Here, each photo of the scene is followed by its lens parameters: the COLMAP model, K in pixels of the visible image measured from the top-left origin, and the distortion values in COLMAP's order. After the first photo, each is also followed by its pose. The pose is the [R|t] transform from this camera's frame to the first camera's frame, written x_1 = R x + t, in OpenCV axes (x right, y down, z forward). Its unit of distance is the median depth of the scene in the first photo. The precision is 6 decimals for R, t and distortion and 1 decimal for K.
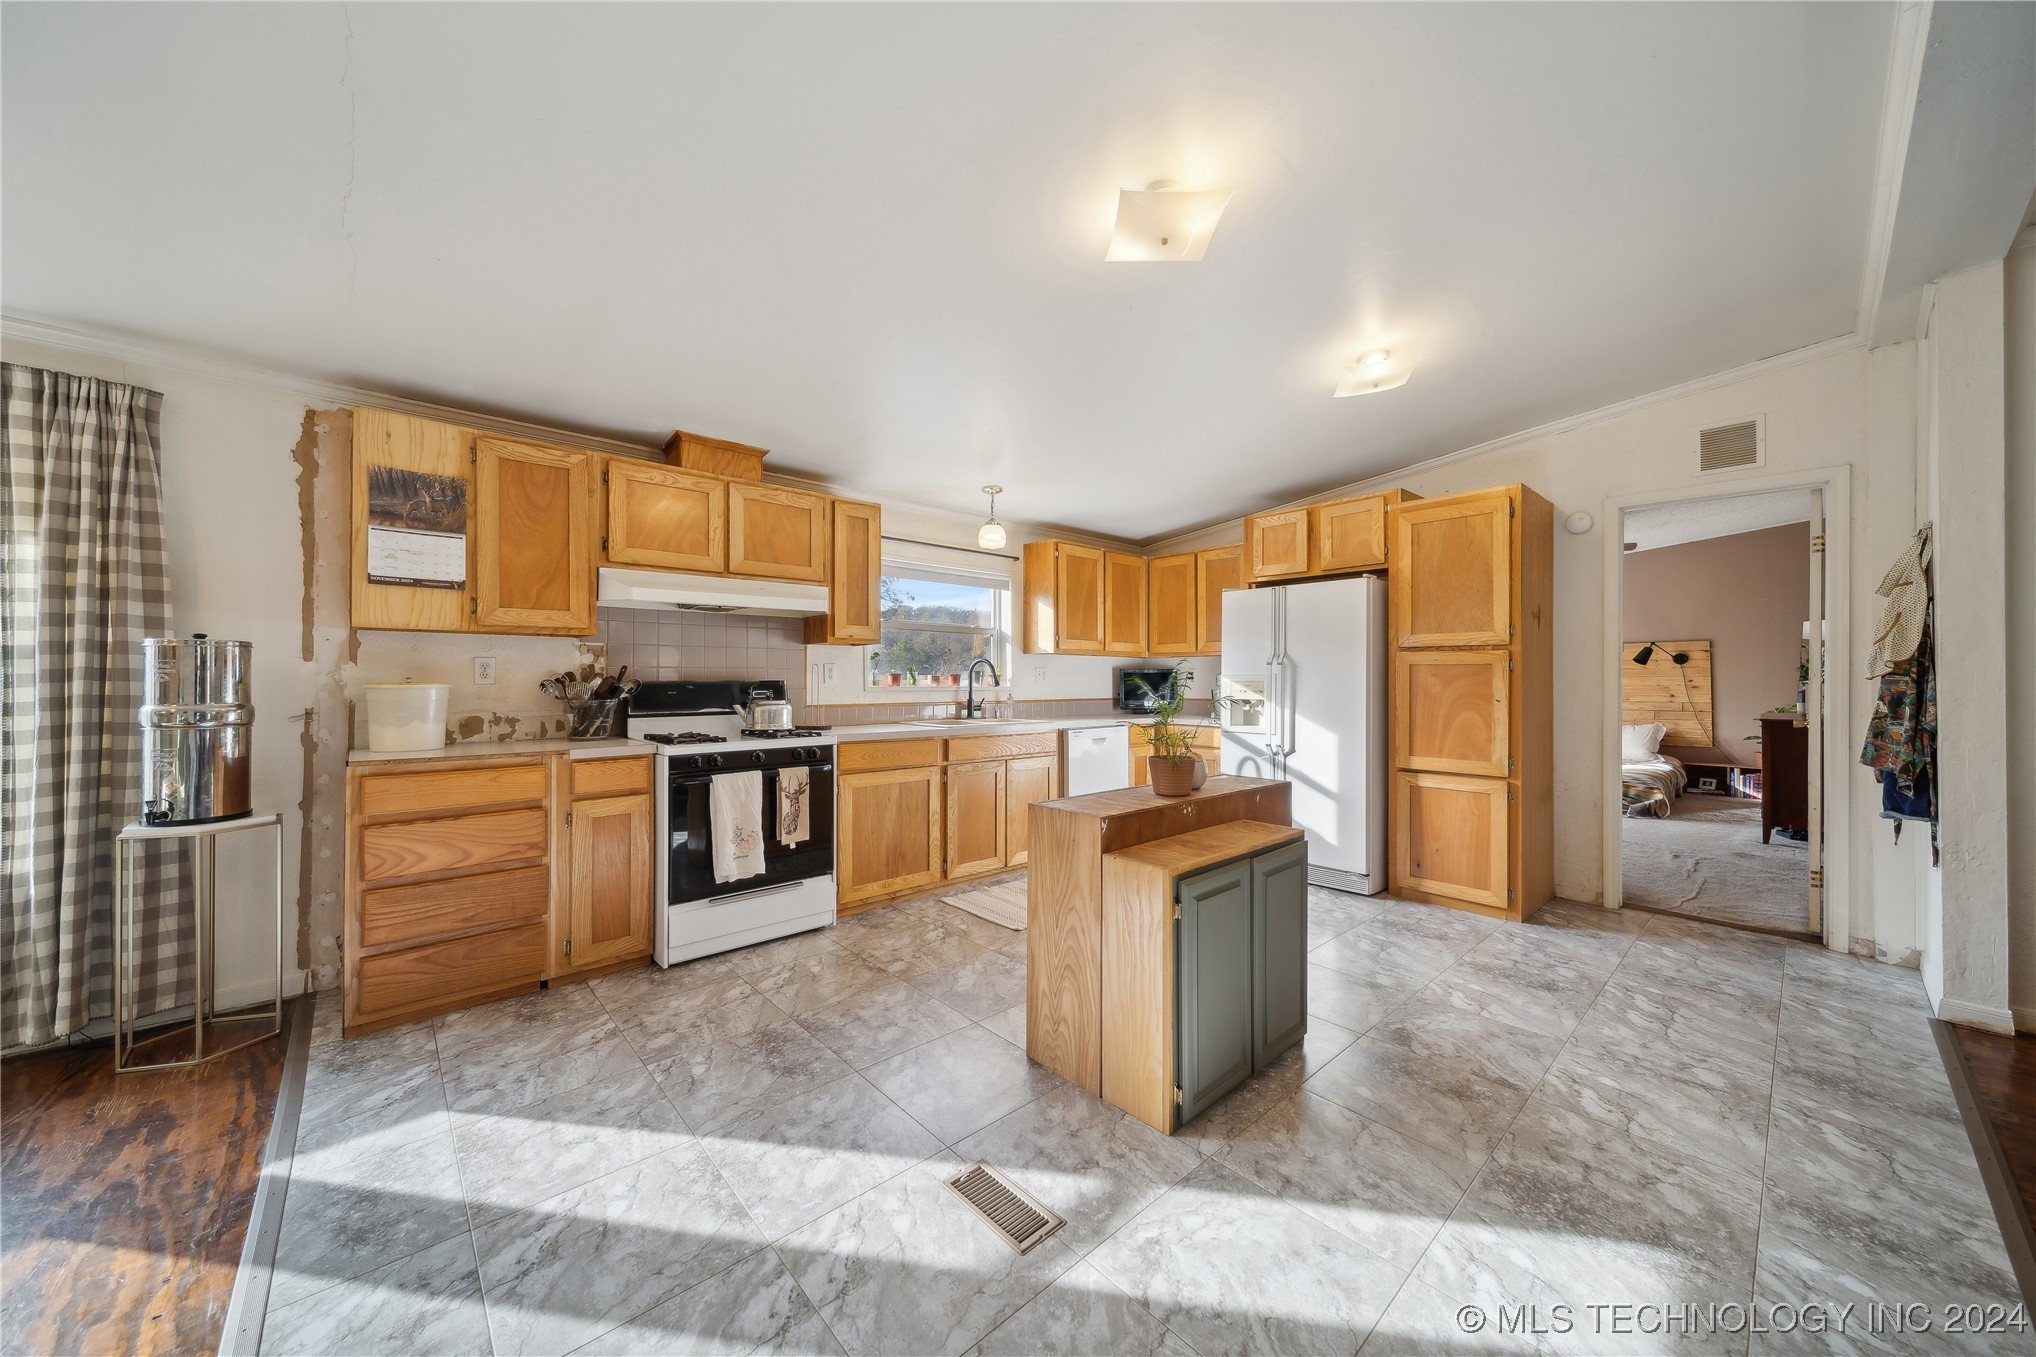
lens RADIAL K [[743.4, 0, 1018.0], [0, 743.4, 678.5], [0, 0, 1]] dist [0.007612, -0.000249]
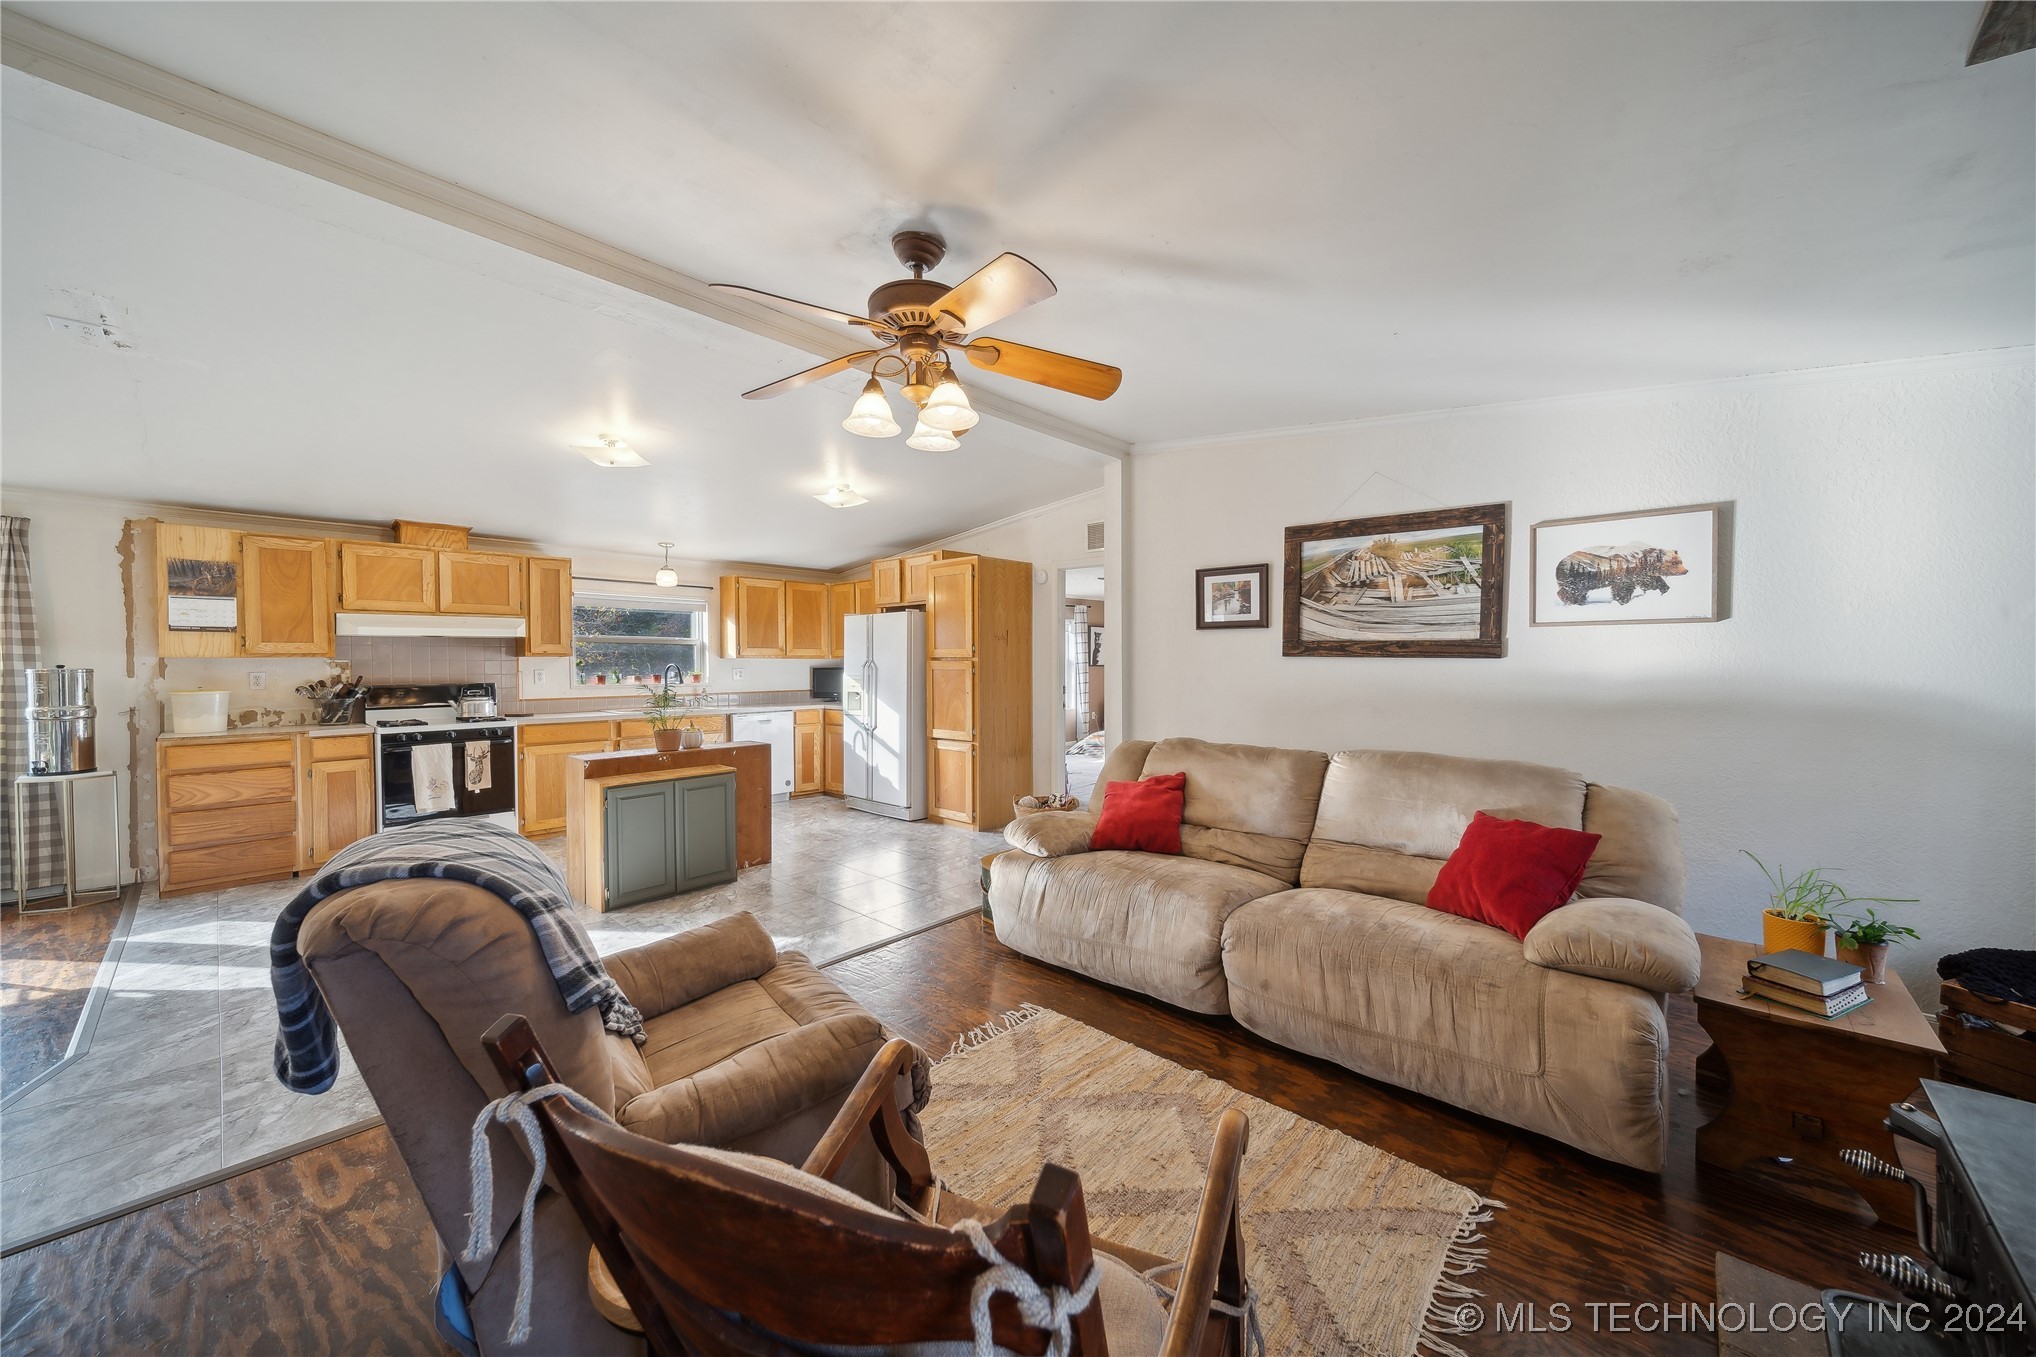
lens RADIAL K [[757.3, 0, 1018.0], [0, 757.3, 678.5], [0, 0, 1]] dist [-0.000897, -0.000156]
pose [[0.995118, -0.007288, 0.098420, 0.763890], [0.005040, 0.999721, 0.023073, -0.048051], [-0.098561, -0.022464, 0.994877, -0.778913]]
